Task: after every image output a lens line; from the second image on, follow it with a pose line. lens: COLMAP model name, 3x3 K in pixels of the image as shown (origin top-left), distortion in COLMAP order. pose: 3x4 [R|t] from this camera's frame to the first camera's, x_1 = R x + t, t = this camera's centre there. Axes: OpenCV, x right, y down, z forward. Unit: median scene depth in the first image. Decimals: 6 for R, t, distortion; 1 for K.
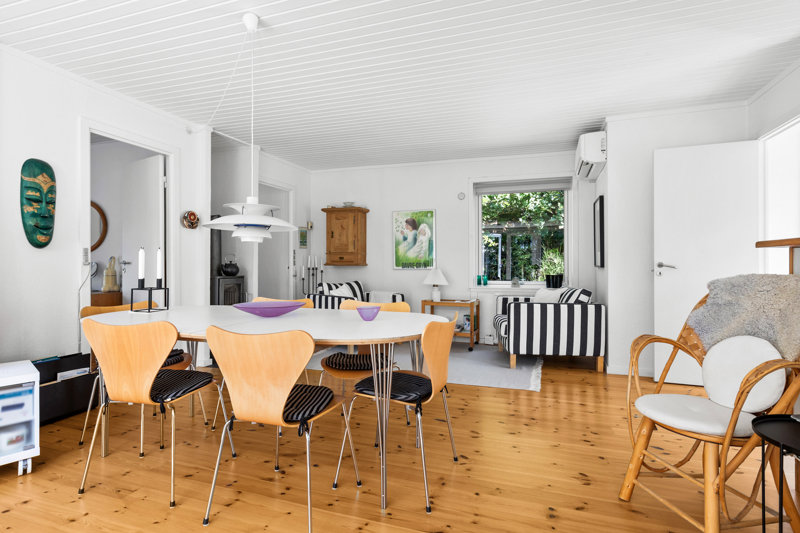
lens RADIAL K [[400.2, 0, 400.0], [0, 400.2, 266.5], [0, 0, 1]] dist [0.000114, 0.000252]
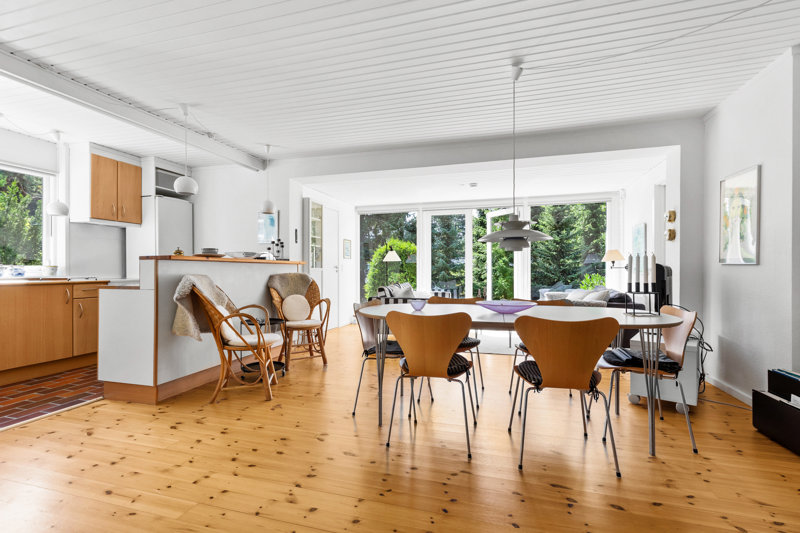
lens RADIAL K [[373.0, 0, 398.8], [0, 373.0, 270.7], [0, 0, 1]] dist [0.002605, -0.000246]
pose [[-0.999481, 0.005543, -0.031728, 0.016094], [0.005429, 0.999978, 0.003682, -0.006734], [0.031748, 0.003508, -0.999490, 1.801203]]
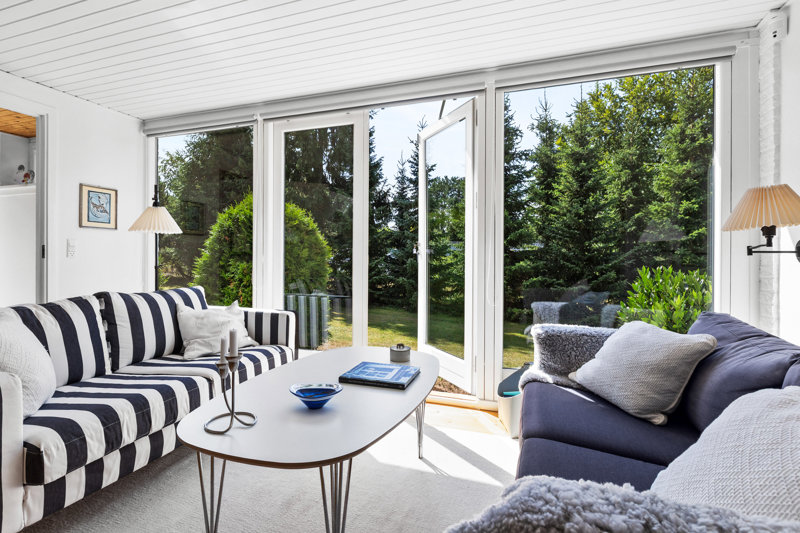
lens RADIAL K [[392.7, 0, 395.6], [0, 392.7, 256.1], [0, 0, 1]] dist [0.000940, 0.000139]
pose [[-0.999937, -0.003304, 0.010699, -0.675896], [-0.003275, 0.999991, 0.002715, 0.000323], [-0.010708, 0.002680, -0.999939, 0.362539]]
